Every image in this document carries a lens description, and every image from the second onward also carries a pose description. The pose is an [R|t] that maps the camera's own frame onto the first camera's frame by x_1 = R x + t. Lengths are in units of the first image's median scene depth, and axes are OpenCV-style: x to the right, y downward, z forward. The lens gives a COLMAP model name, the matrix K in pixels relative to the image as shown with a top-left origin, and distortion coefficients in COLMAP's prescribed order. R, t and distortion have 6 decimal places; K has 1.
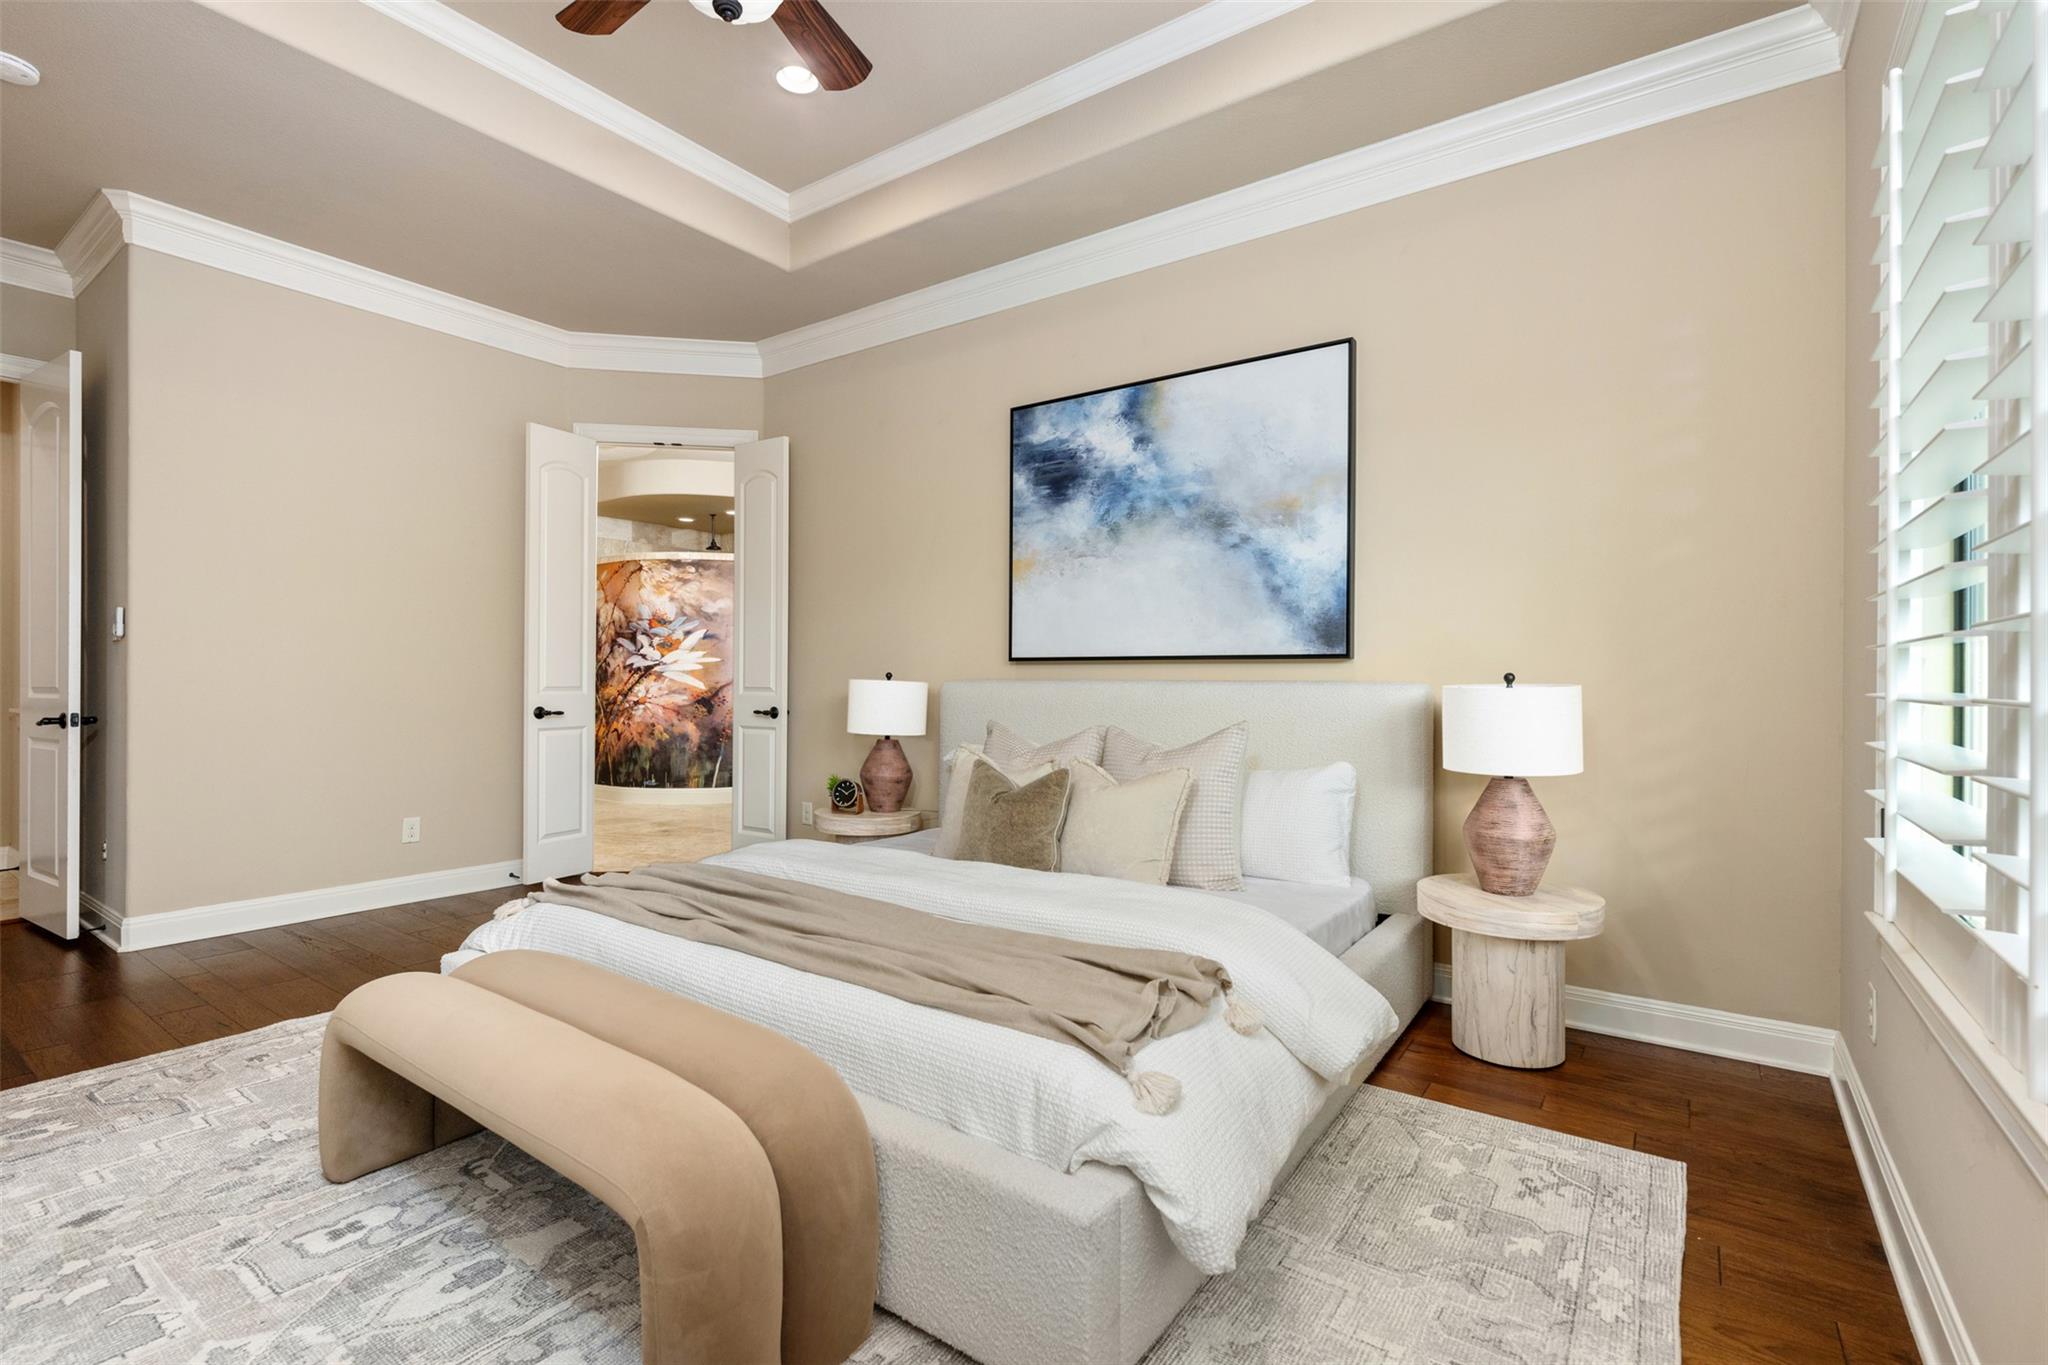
lens RADIAL K [[927.5, 0, 1024.0], [0, 927.5, 682.5], [0, 0, 1]] dist [0.000944, -0.000680]
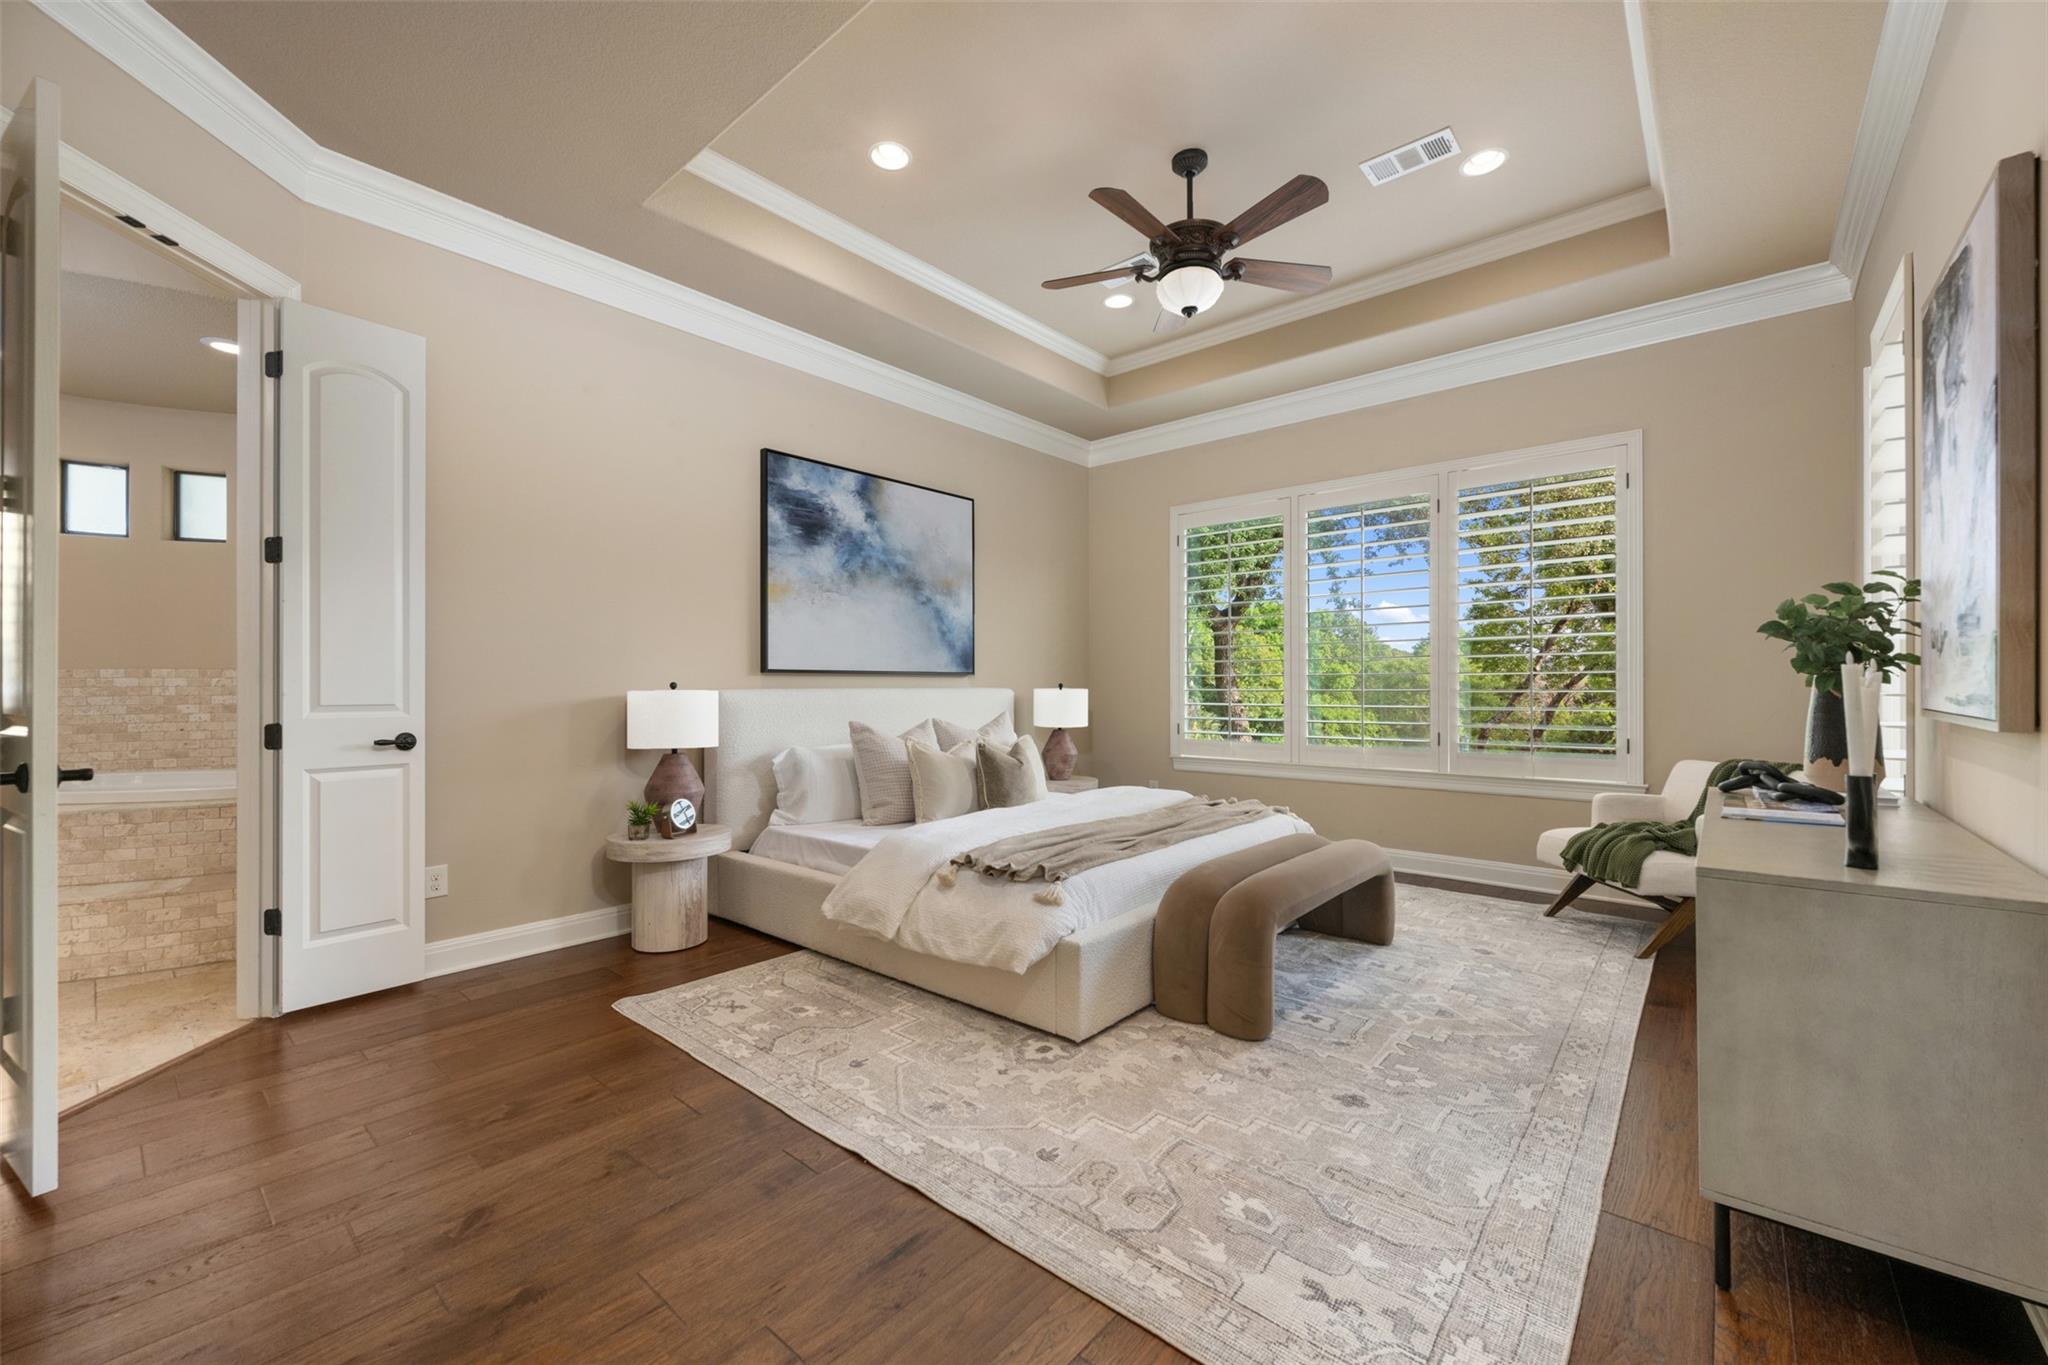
lens RADIAL K [[811.9, 0, 1021.7], [0, 811.9, 687.5], [0, 0, 1]] dist [-0.000562, 0.000006]
pose [[0.089759, -0.006718, 0.995941, -1.058929], [0.007383, 0.999954, 0.006080, -0.008837], [-0.995936, 0.006807, 0.089805, 0.657007]]
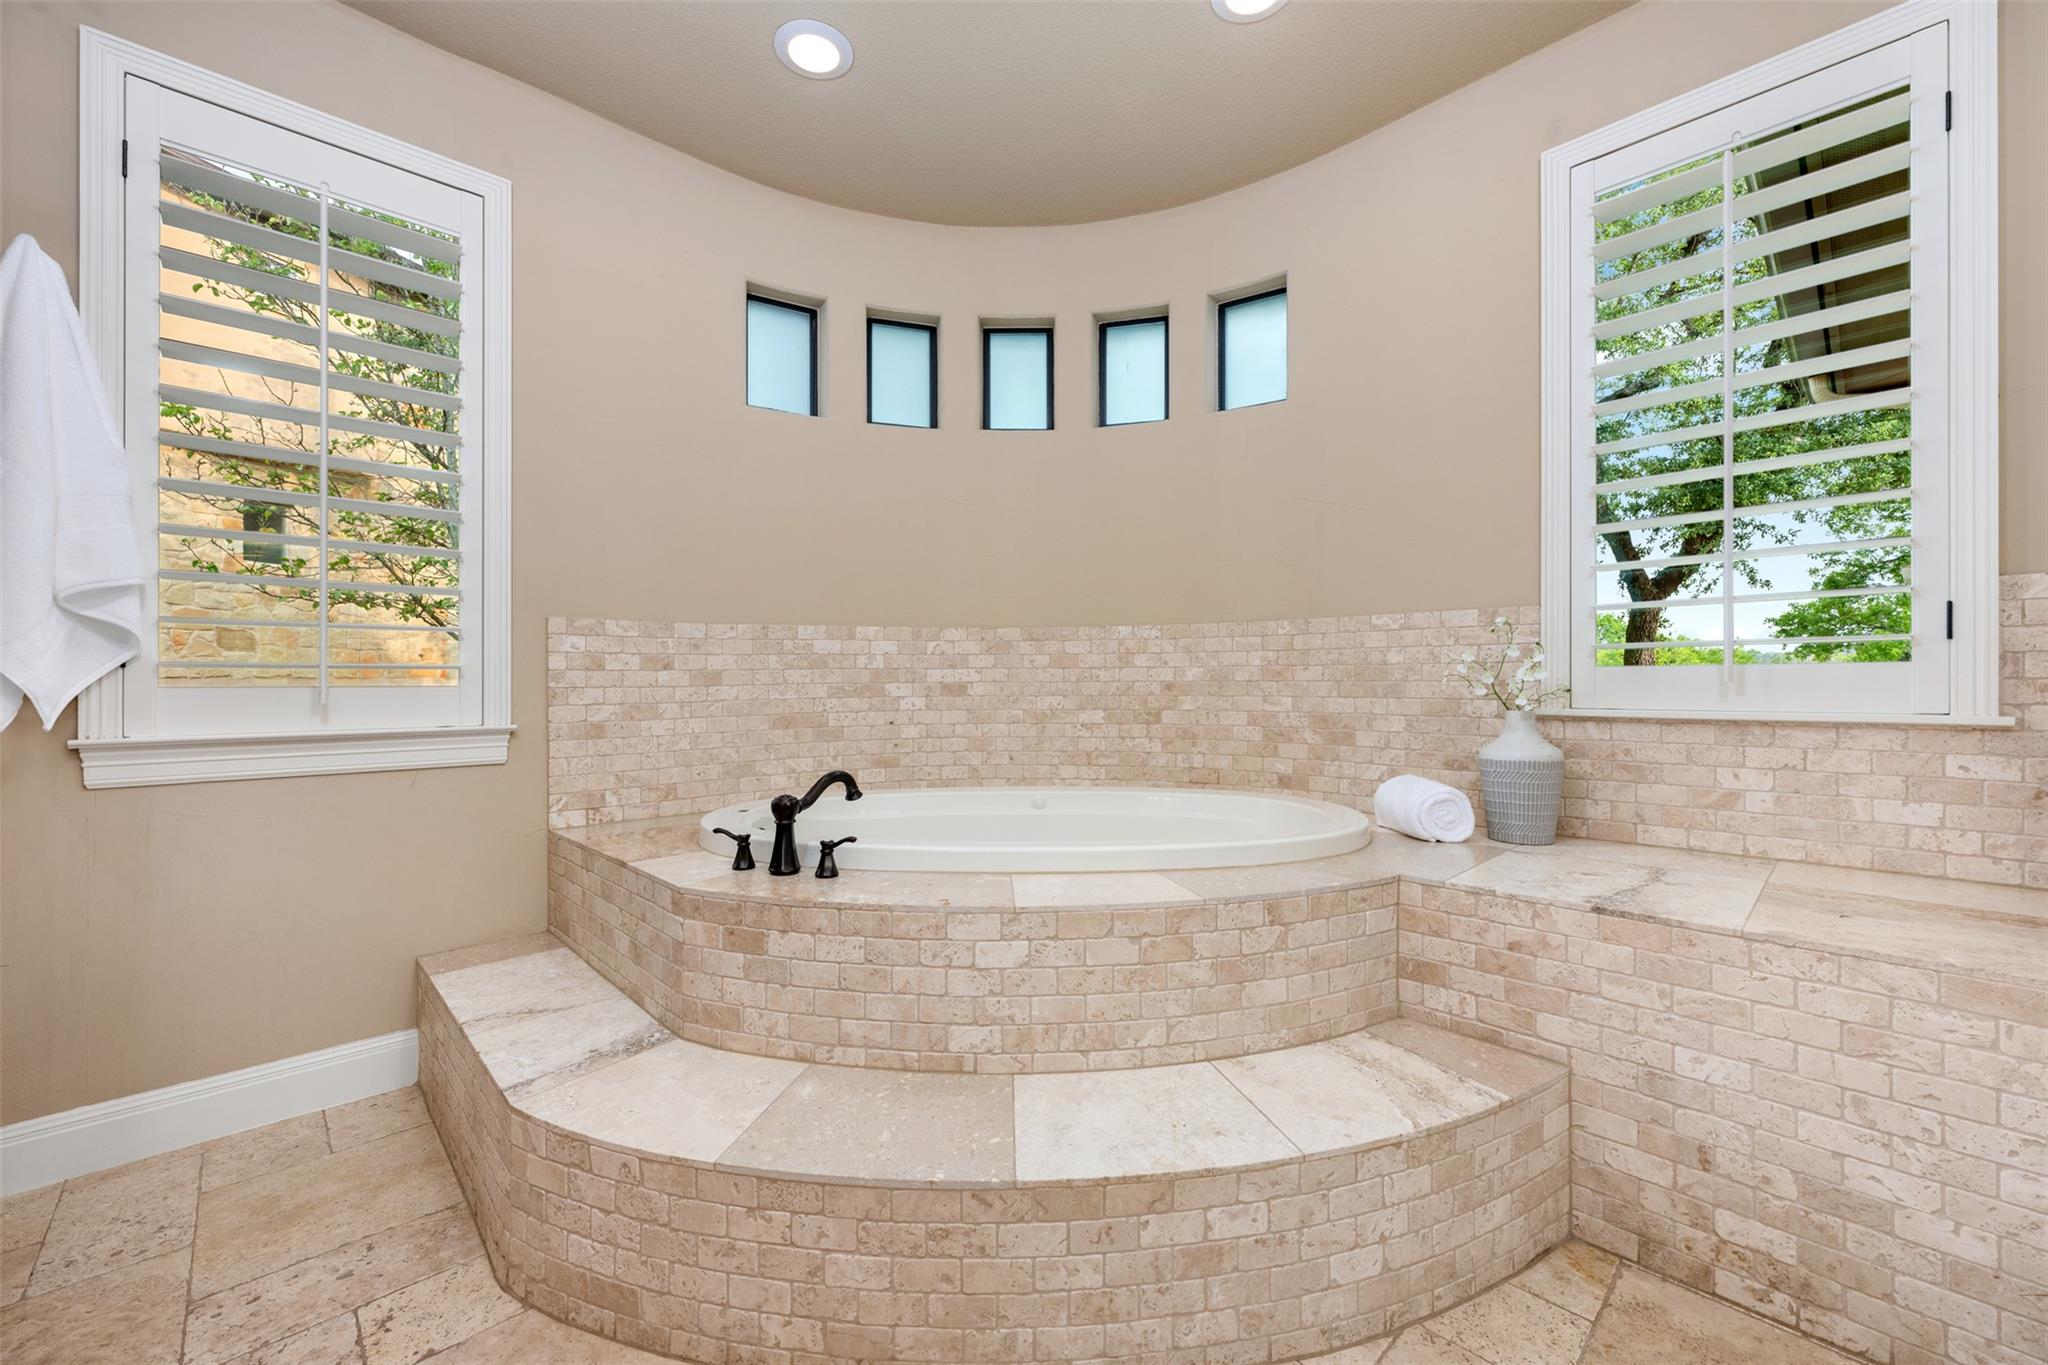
lens RADIAL K [[811.9, 0, 1021.7], [0, 811.9, 687.5], [0, 0, 1]] dist [-0.000562, 0.000006]
pose [[0.185654, -0.010634, 0.982558, -0.855860], [0.007960, 0.999925, 0.009318, 0.003225], [-0.982583, 0.006091, 0.185724, 1.267412]]
